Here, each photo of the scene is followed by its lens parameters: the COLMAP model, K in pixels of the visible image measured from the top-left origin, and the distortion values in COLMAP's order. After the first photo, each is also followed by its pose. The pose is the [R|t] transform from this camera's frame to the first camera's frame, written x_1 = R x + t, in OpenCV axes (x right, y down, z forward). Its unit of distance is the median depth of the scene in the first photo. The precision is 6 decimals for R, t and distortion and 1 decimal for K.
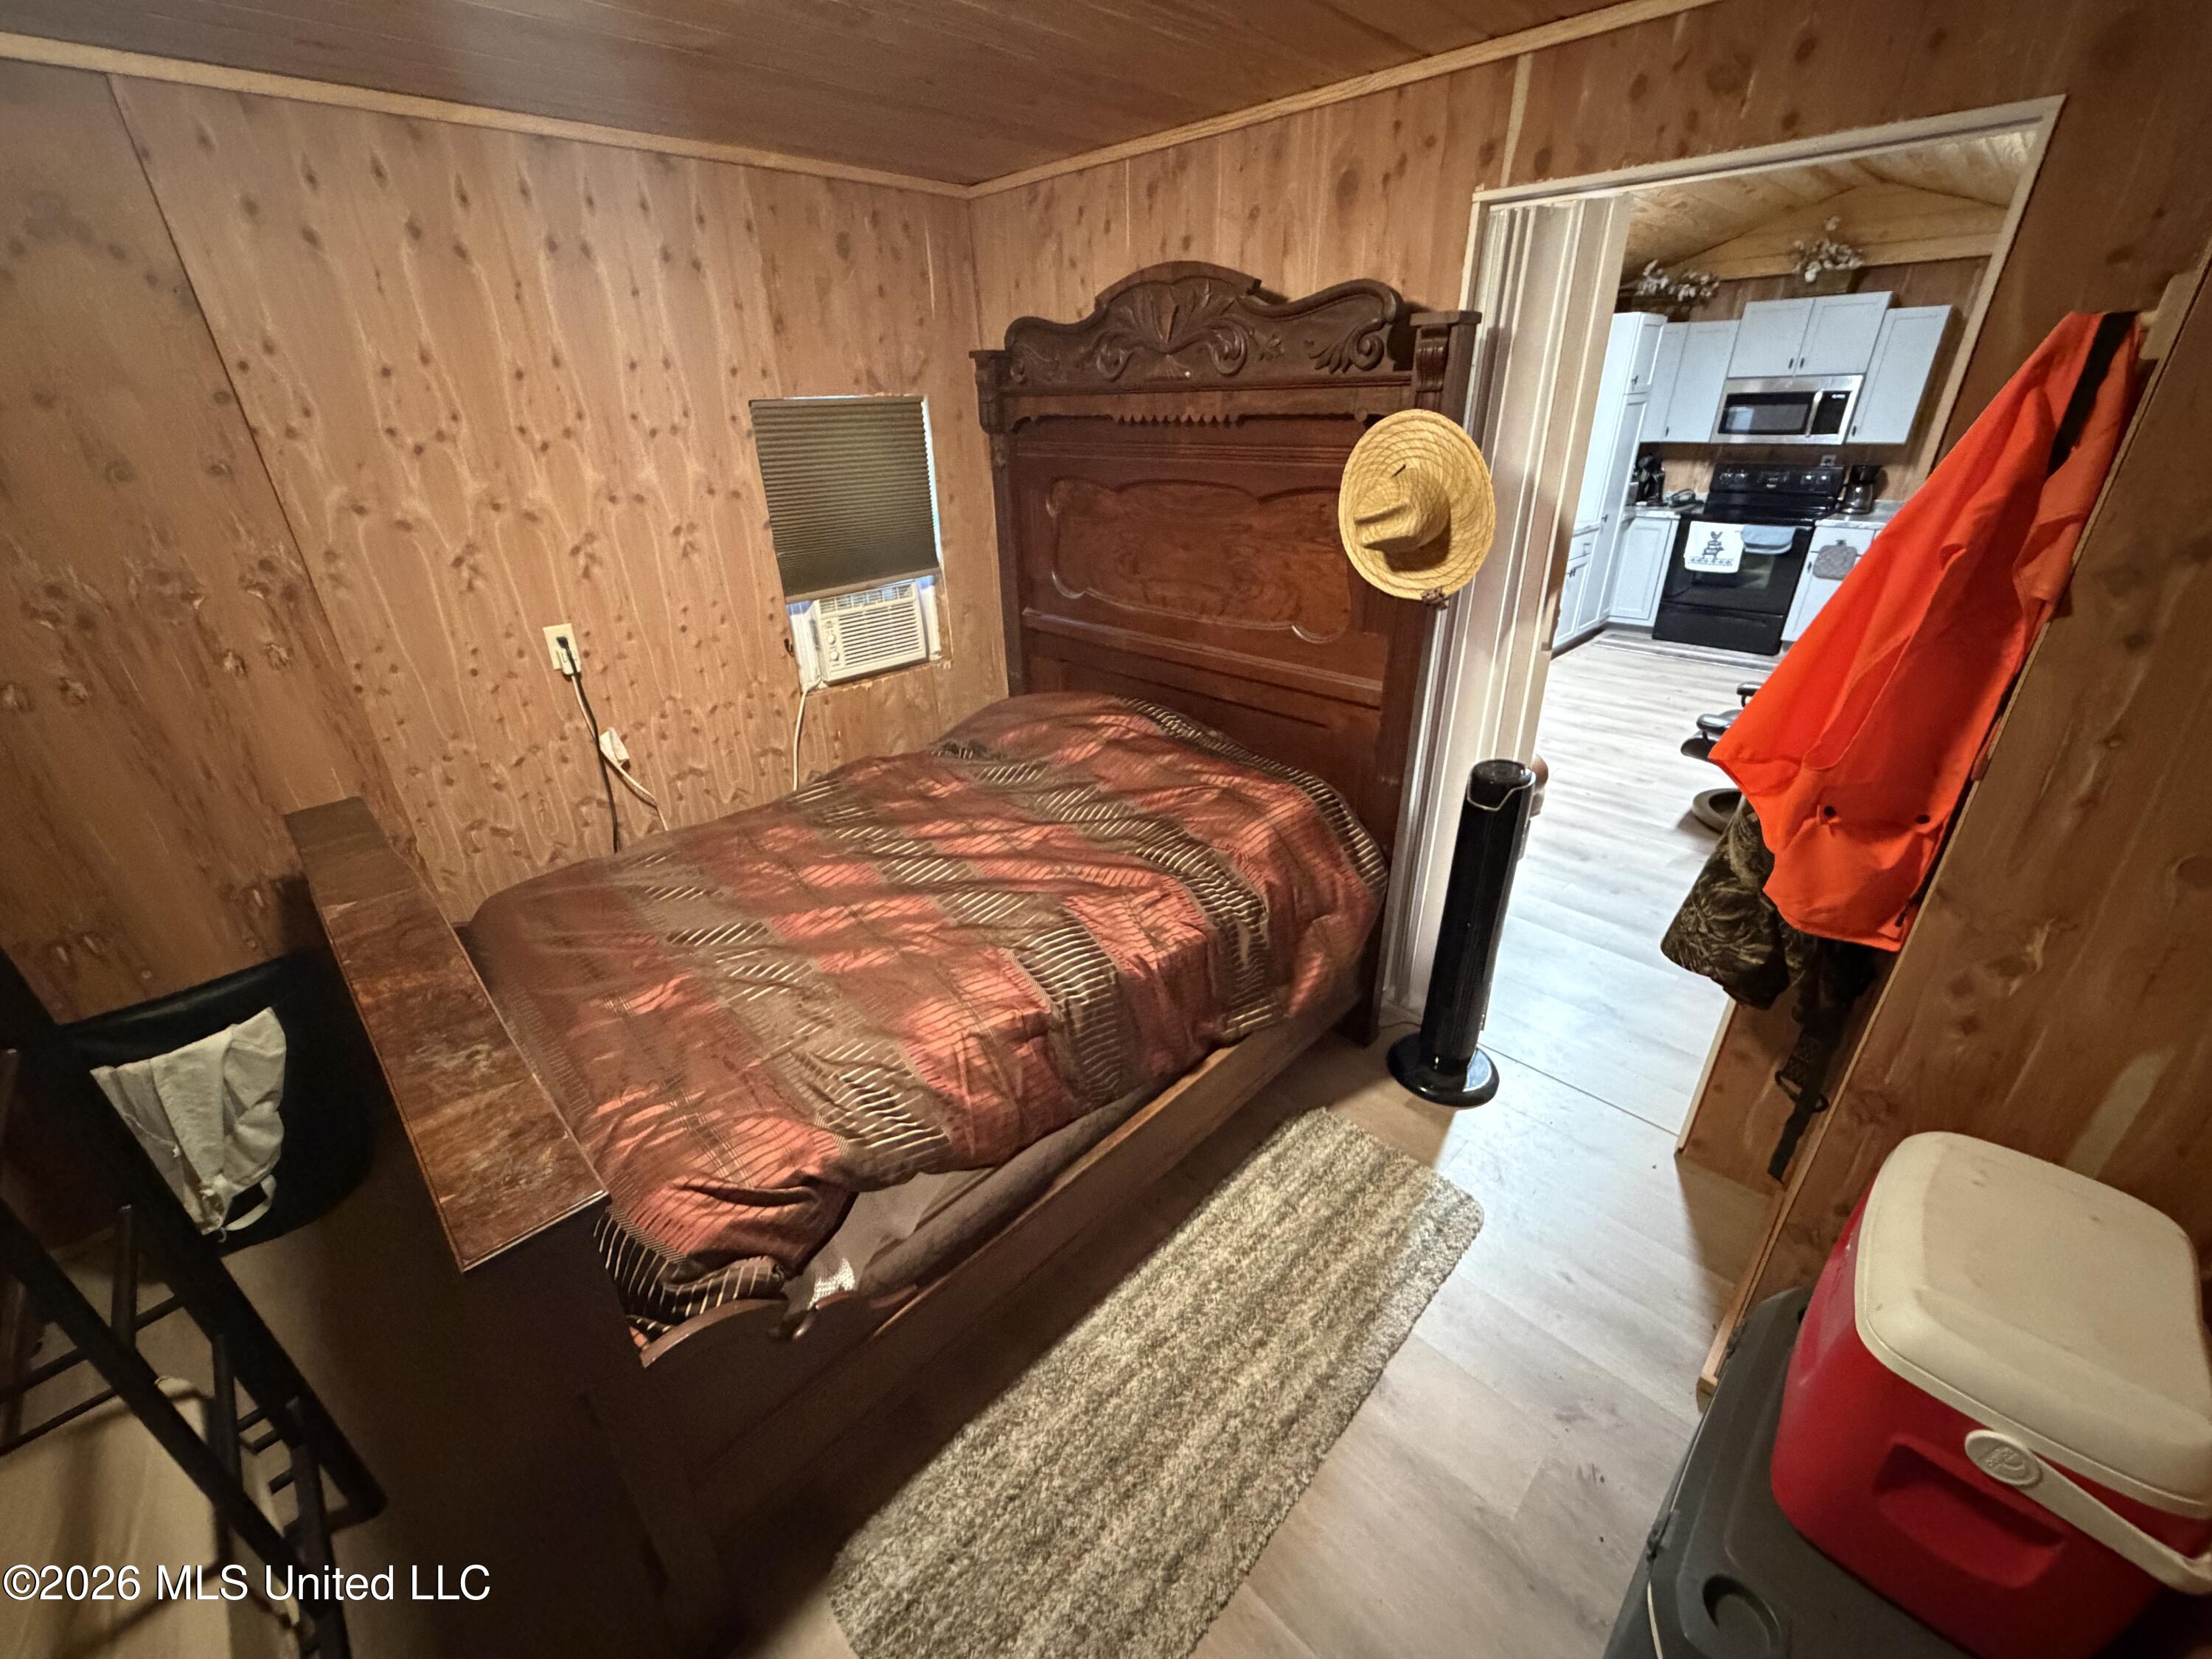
lens RADIAL K [[878.0, 0, 1094.5], [0, 878.0, 829.8], [0, 0, 1]] dist [-0.000815, -0.000112]
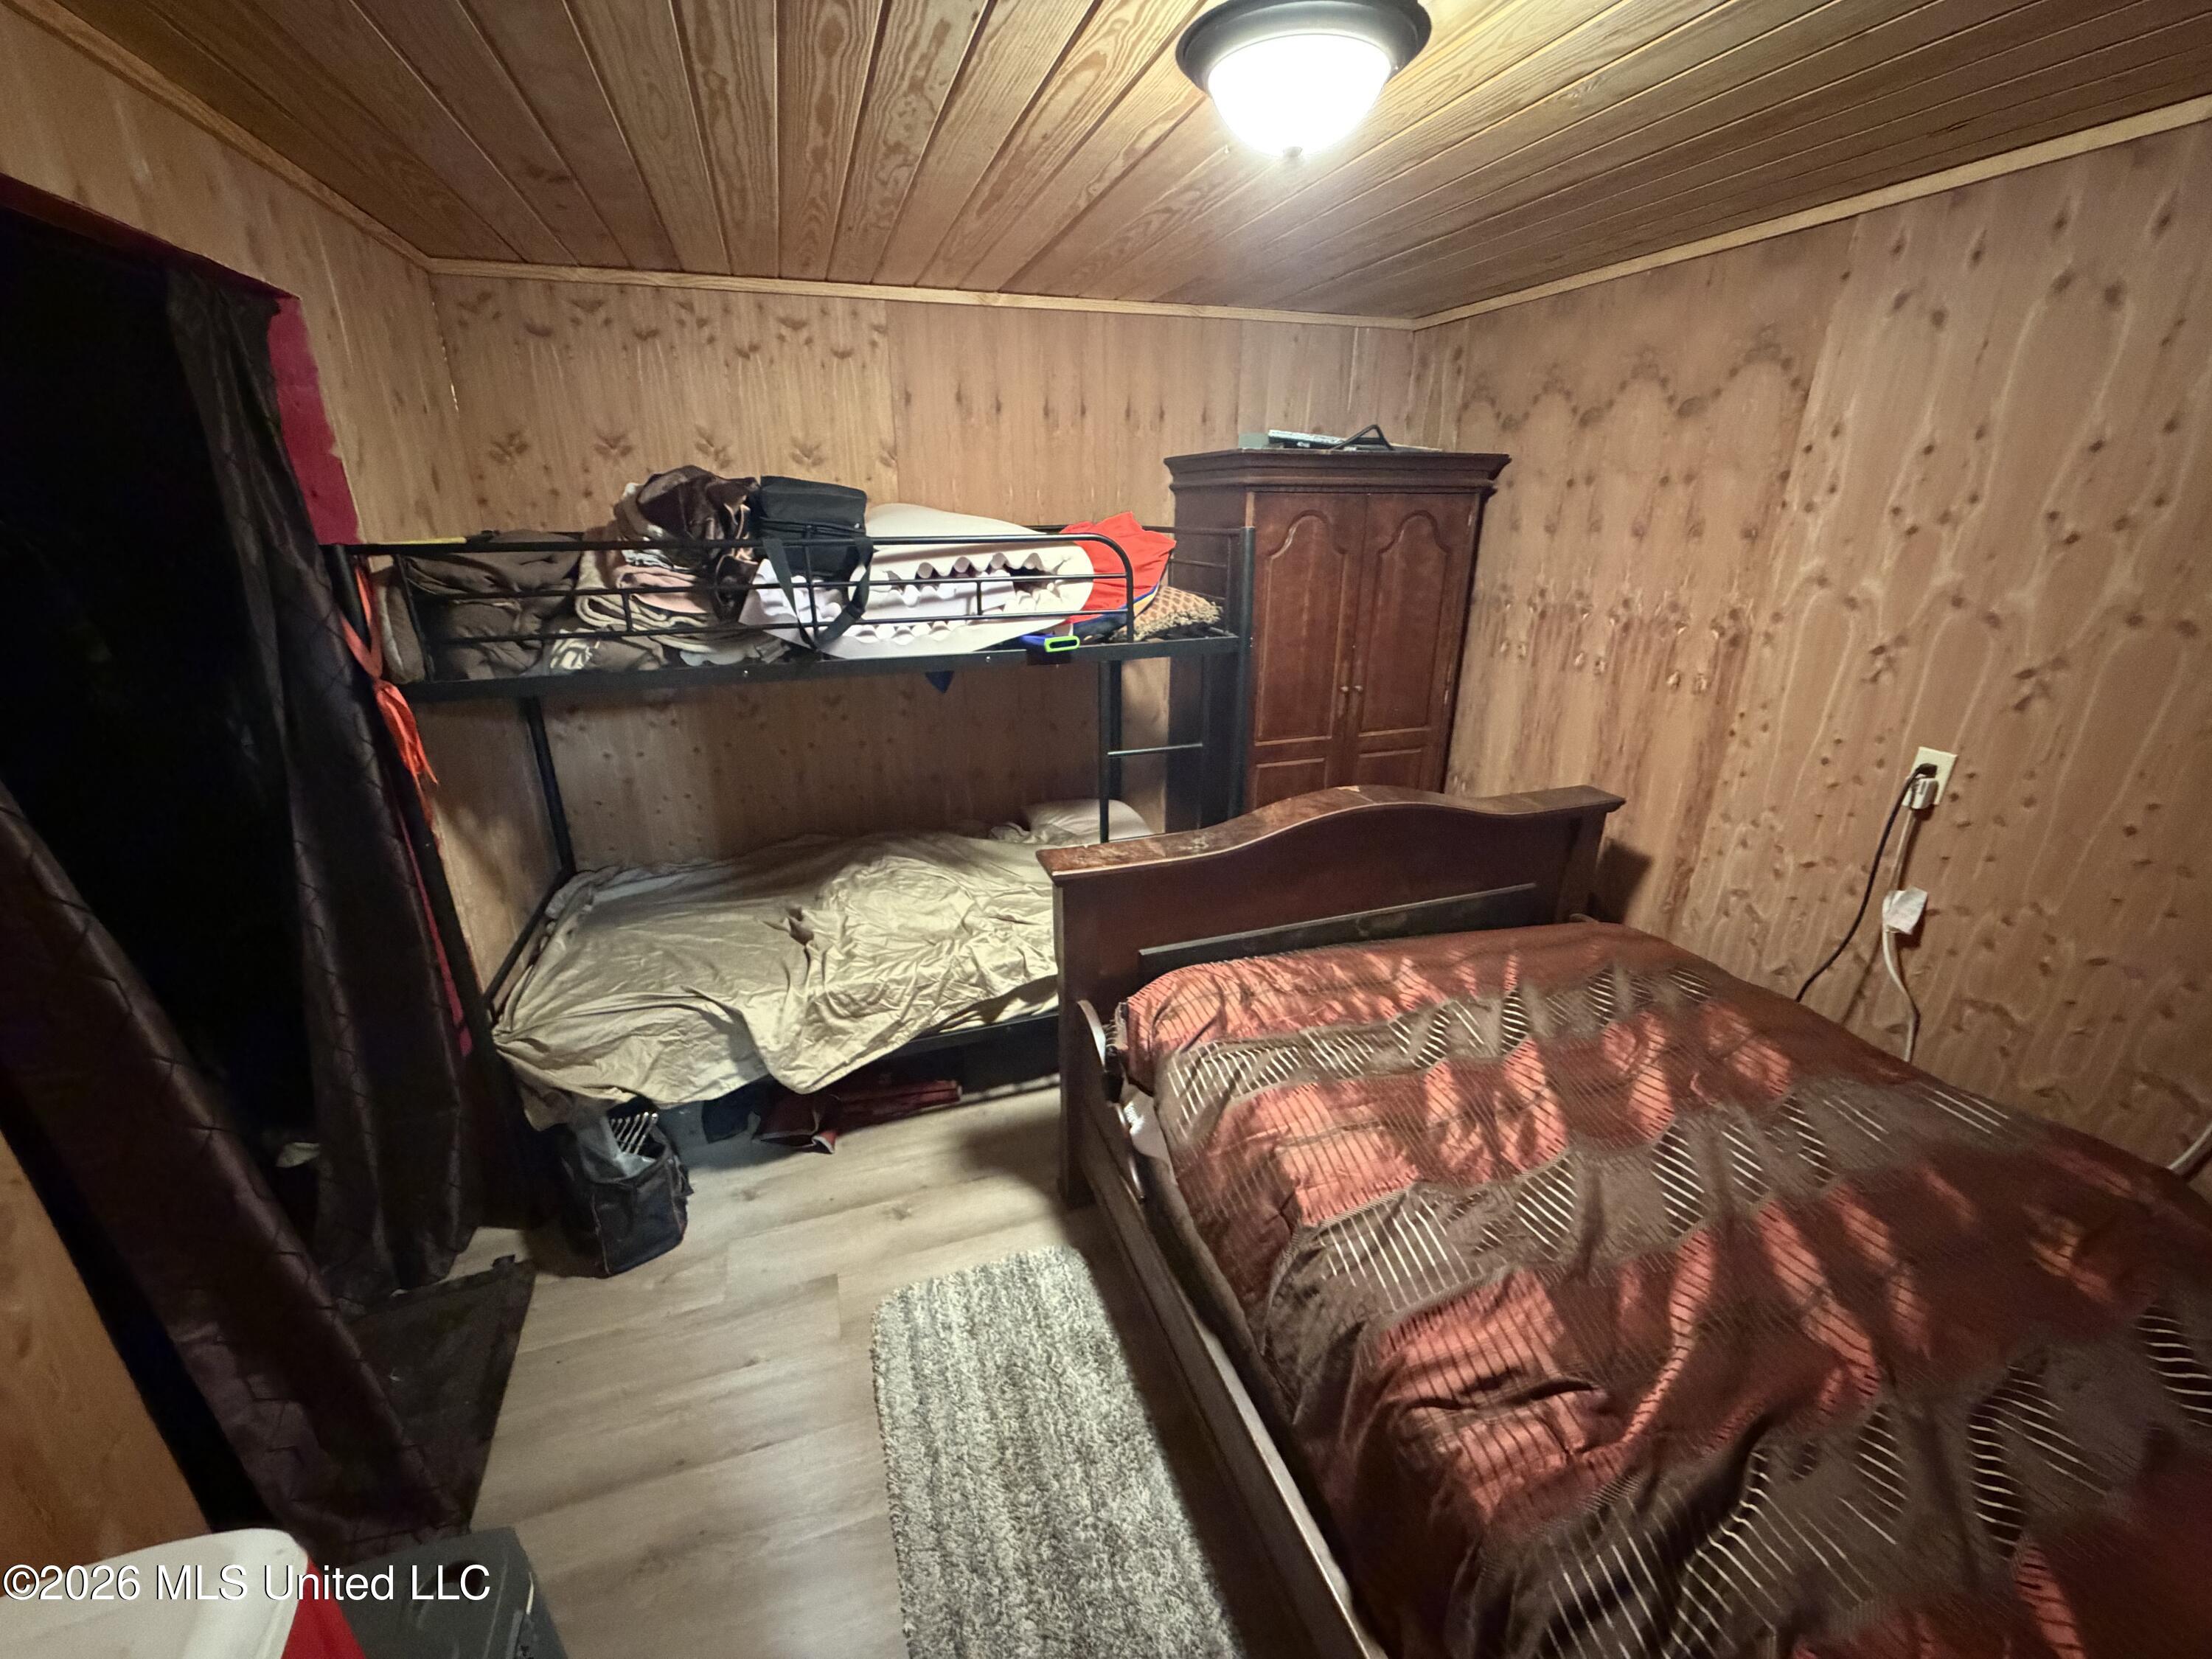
lens RADIAL K [[878.0, 0, 1108.1], [0, 878.0, 833.2], [0, 0, 1]] dist [-0.000815, -0.000112]
pose [[-0.432276, 0.344035, -0.833533, 0.498407], [-0.387708, 0.763649, 0.516259, -0.358900], [0.814137, 0.546334, -0.196722, 0.708039]]
